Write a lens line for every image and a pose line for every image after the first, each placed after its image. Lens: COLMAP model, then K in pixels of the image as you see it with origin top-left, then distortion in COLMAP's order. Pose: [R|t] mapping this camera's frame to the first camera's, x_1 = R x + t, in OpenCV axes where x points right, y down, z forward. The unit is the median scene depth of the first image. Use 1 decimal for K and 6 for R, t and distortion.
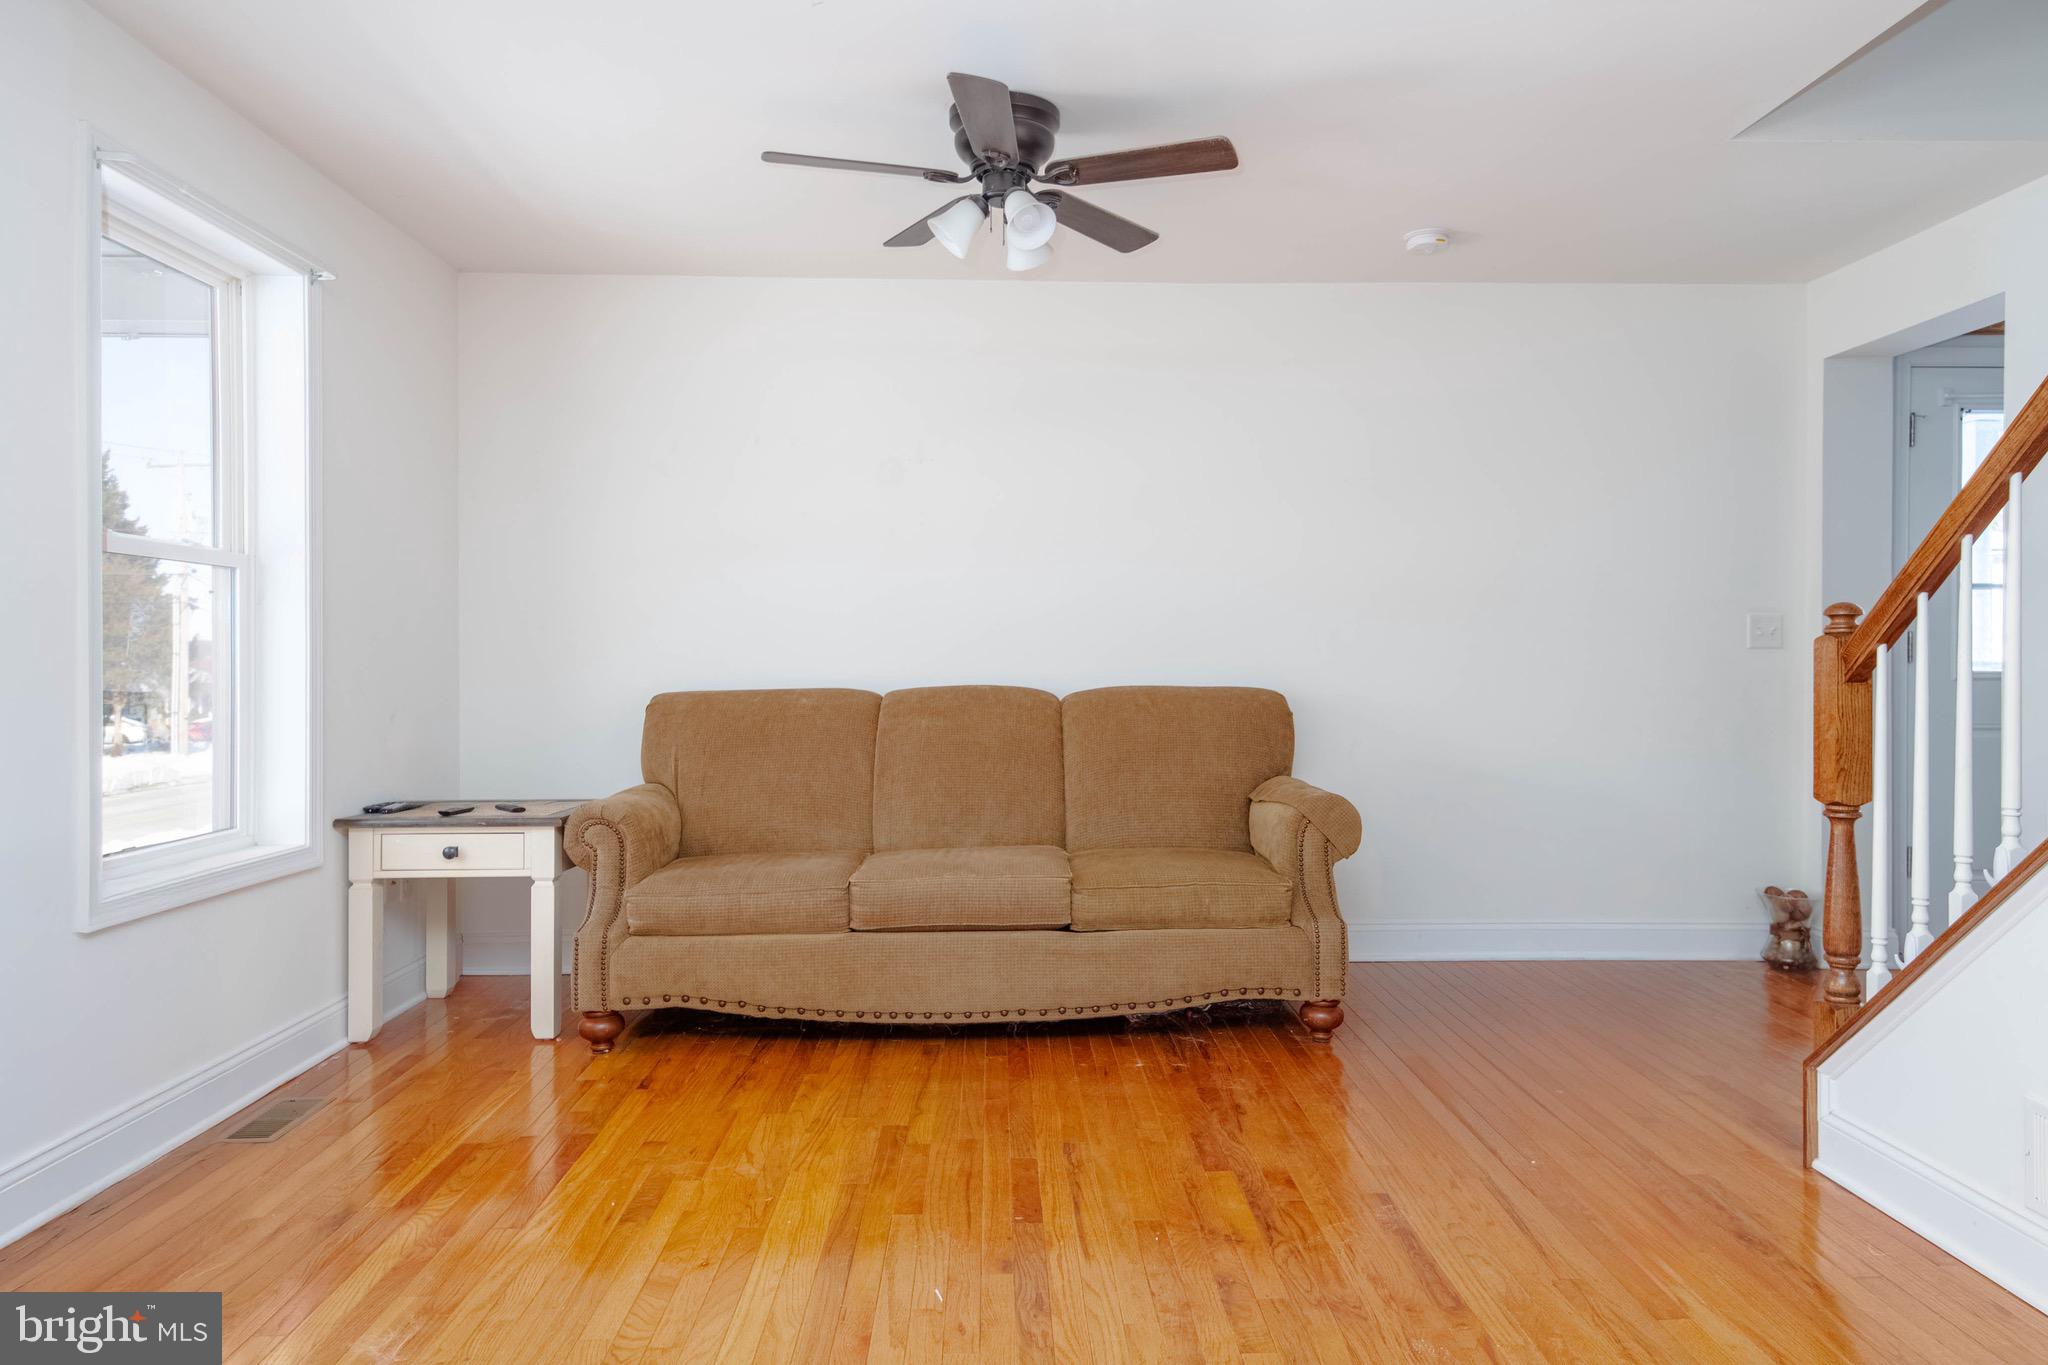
lens RADIAL K [[1334.4, 0, 1044.8], [0, 1334.4, 668.5], [0, 0, 1]] dist [0.021668, 0.003780]
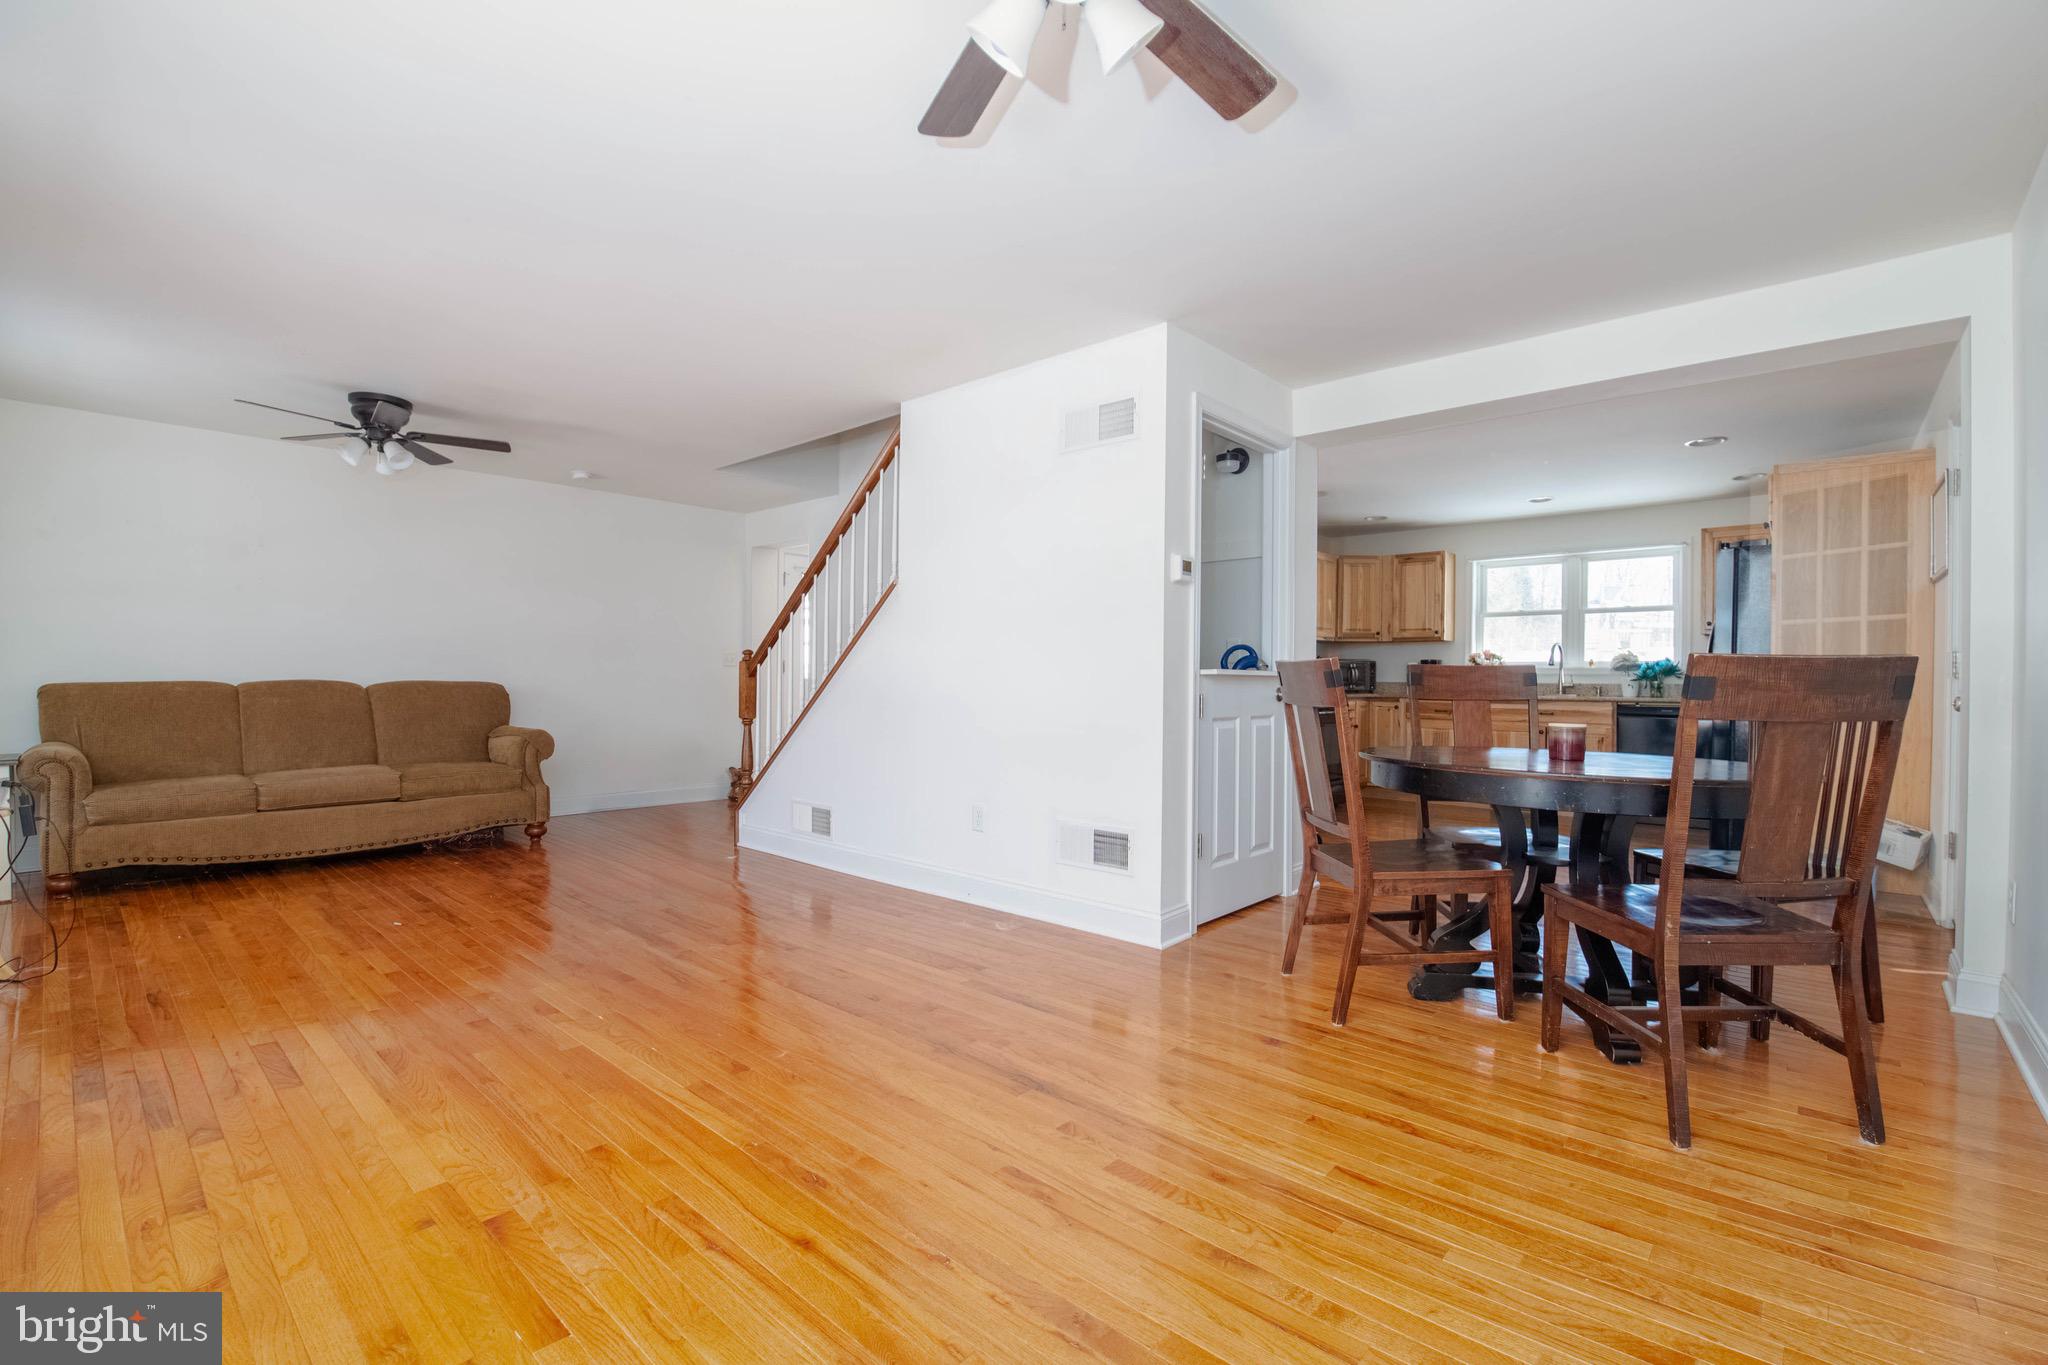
lens RADIAL K [[878.1, 0, 1050.2], [0, 878.1, 687.1], [0, 0, 1]] dist [-0.022798, -0.002489]
pose [[0.677299, -0.000228, 0.735707, -0.275156], [-0.004153, 0.999983, 0.004133, 0.016974], [-0.735696, -0.005855, 0.677287, -0.589981]]
